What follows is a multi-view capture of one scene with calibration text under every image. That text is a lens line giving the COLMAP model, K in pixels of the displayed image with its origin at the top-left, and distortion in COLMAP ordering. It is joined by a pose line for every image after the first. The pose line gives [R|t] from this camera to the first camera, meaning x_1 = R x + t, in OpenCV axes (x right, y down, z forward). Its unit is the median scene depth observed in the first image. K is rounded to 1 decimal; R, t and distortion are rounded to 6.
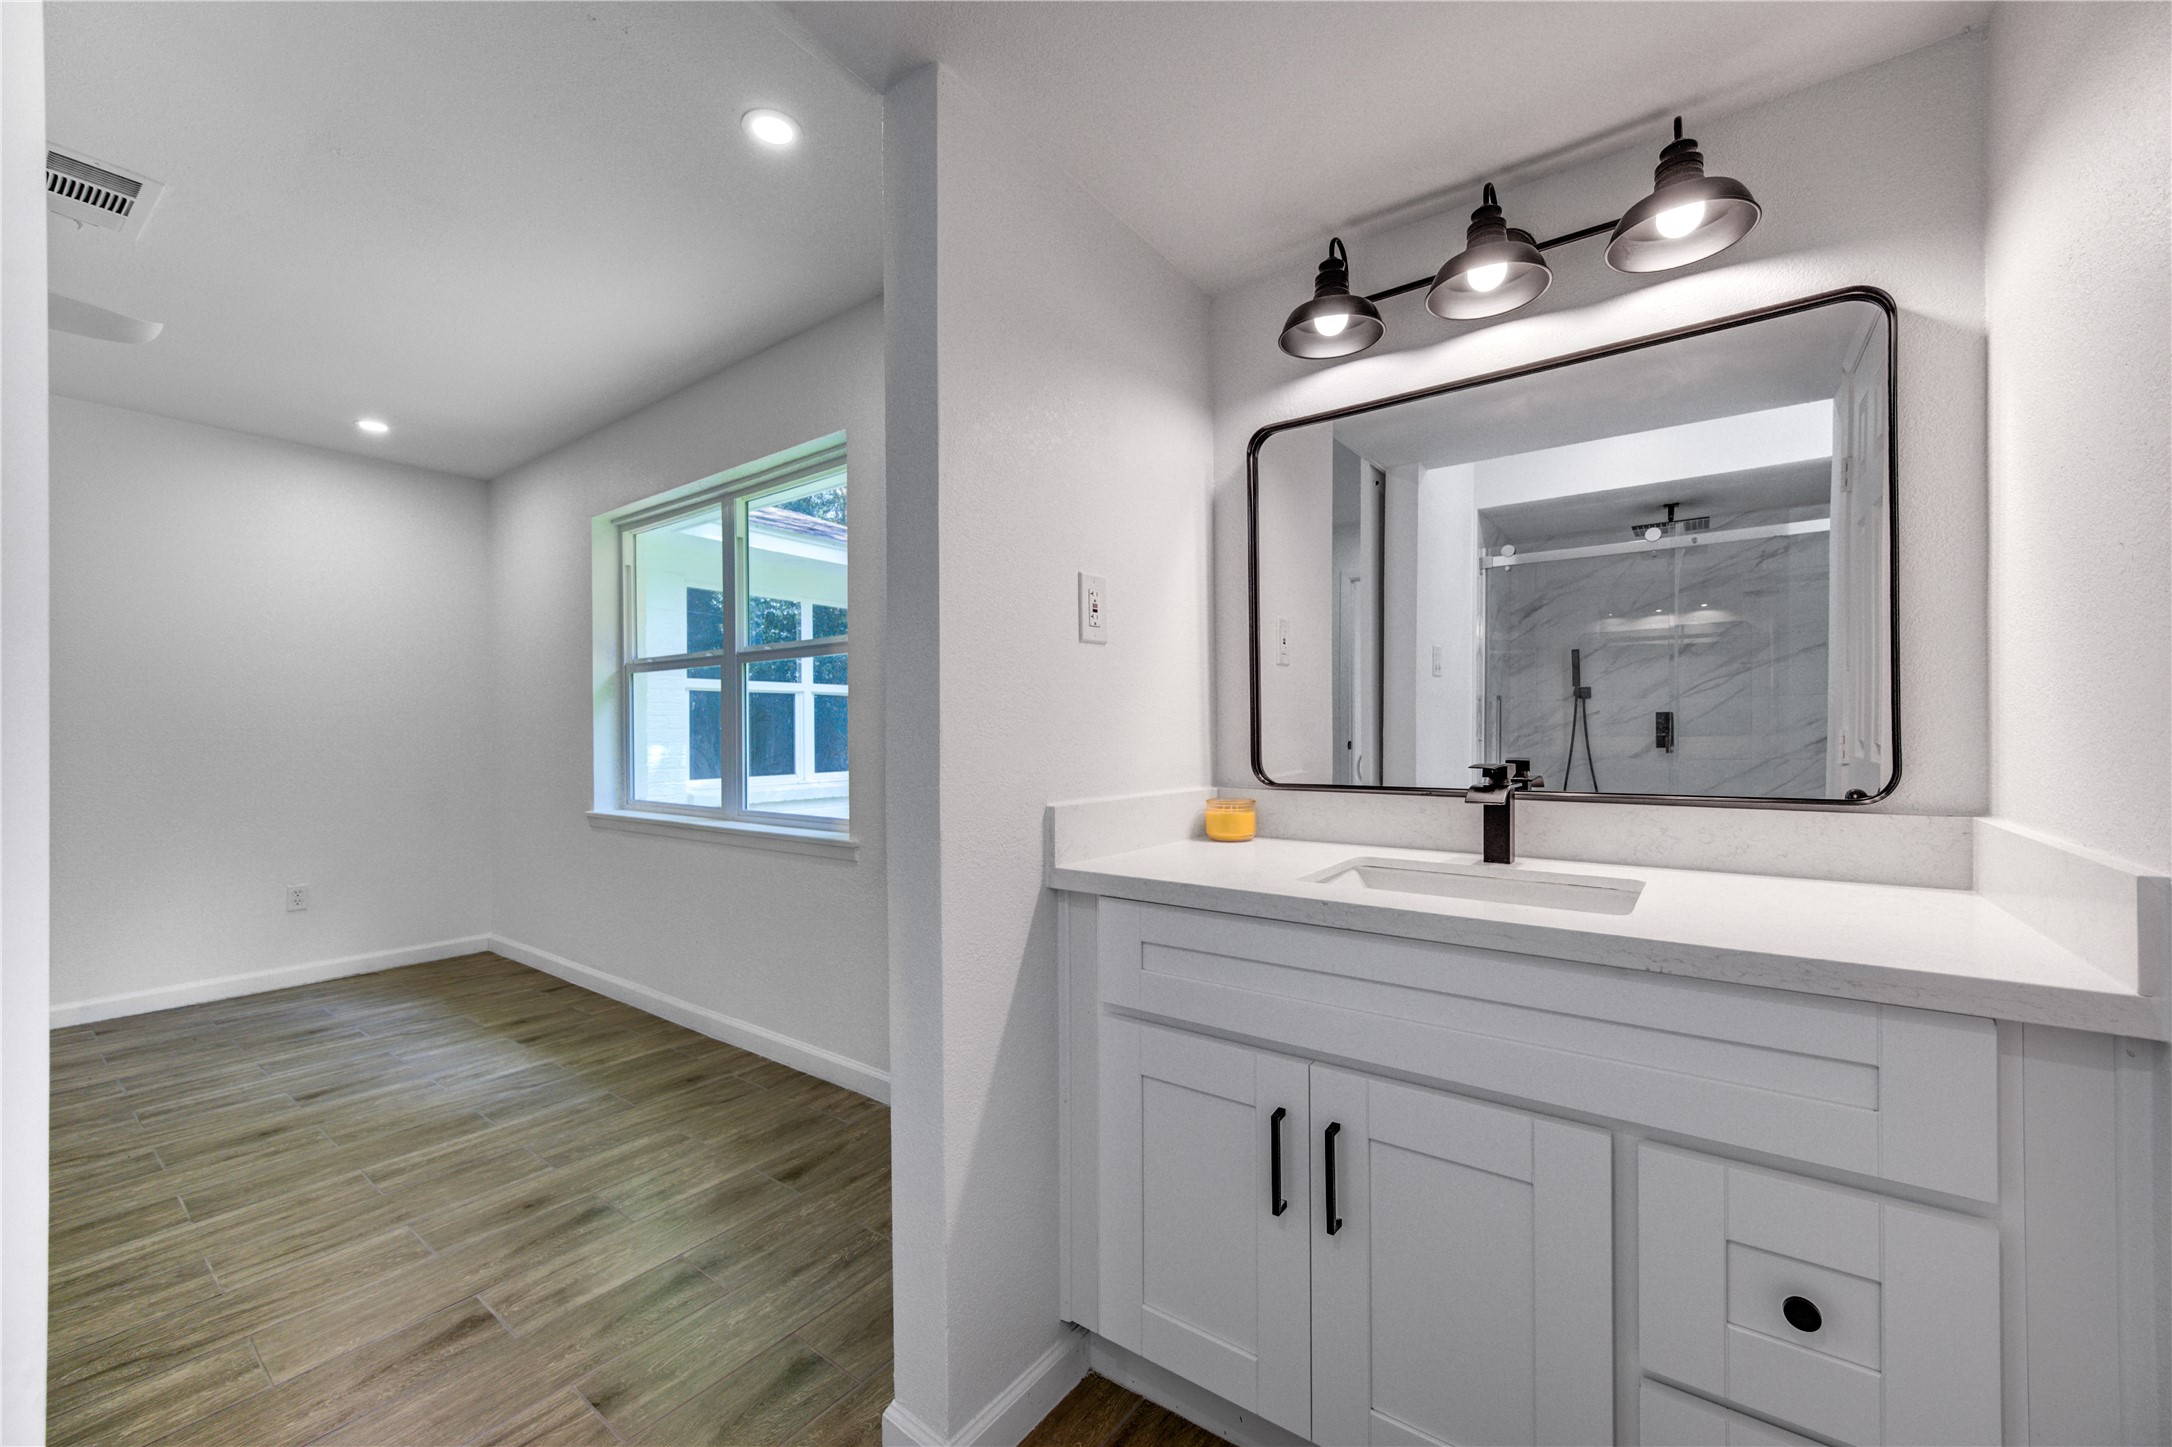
lens RADIAL K [[857.5, 0, 1086.0], [0, 857.5, 723.5], [0, 0, 1]] dist [-0.013304, 0.003990]
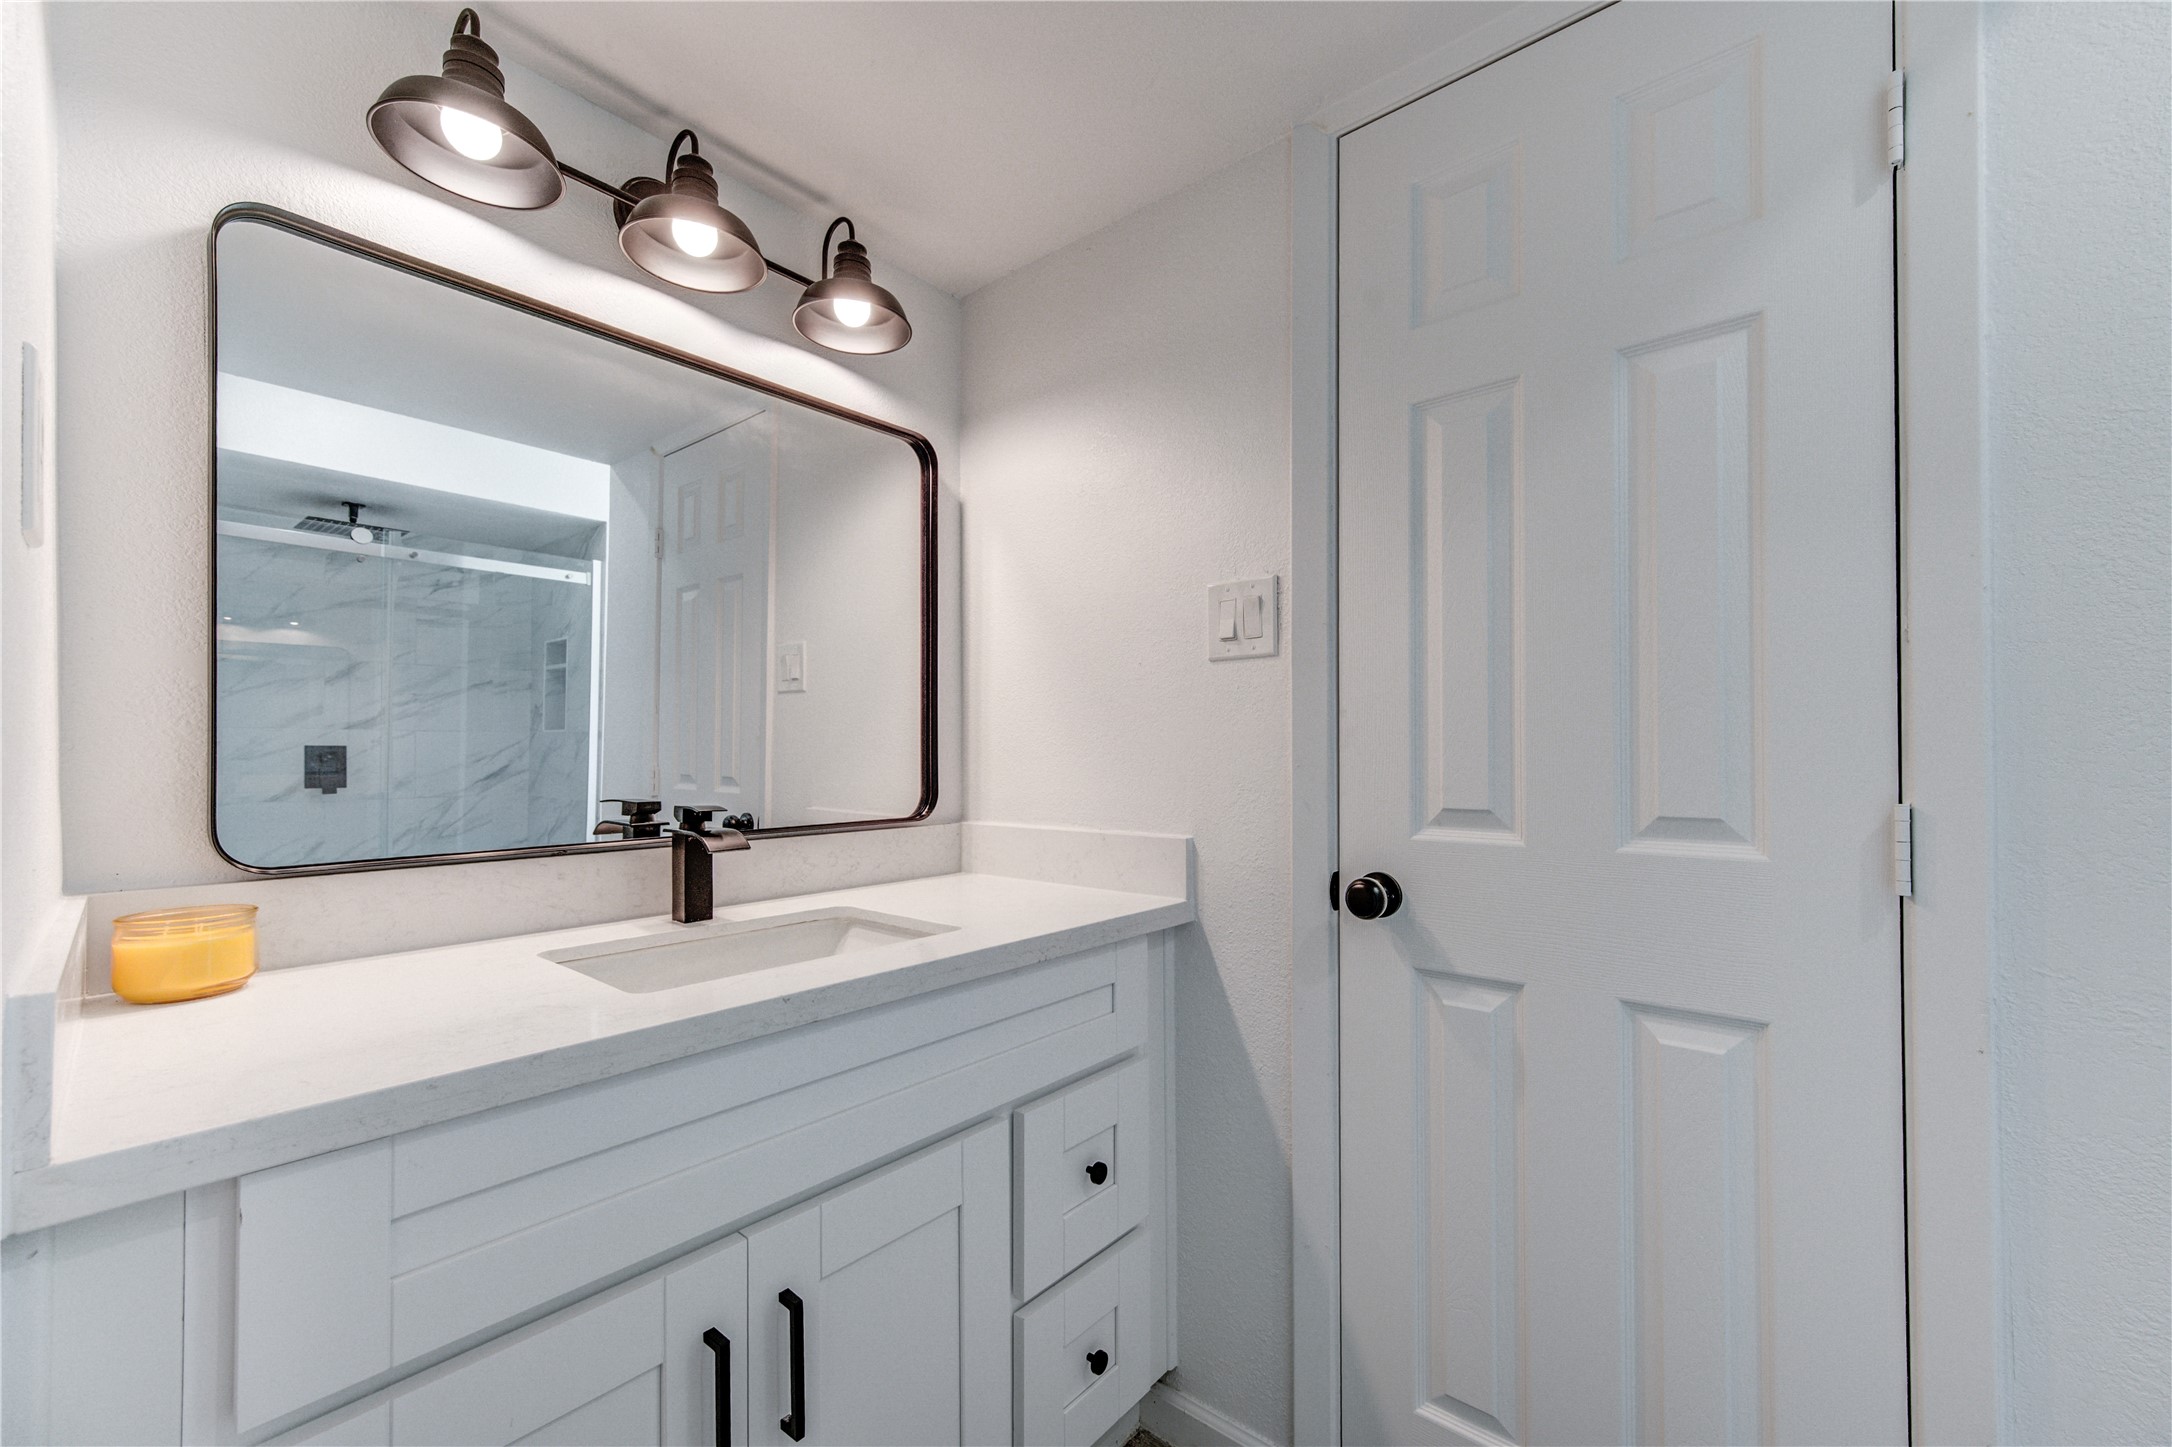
lens RADIAL K [[860.3, 0, 1091.2], [0, 860.3, 753.5], [0, 0, 1]] dist [0.001648, -0.000027]
pose [[0.053494, 0.008587, 0.998531, -0.452185], [-0.001917, 0.999962, -0.008496, 0.001513], [-0.998566, -0.001459, 0.053509, 0.691664]]
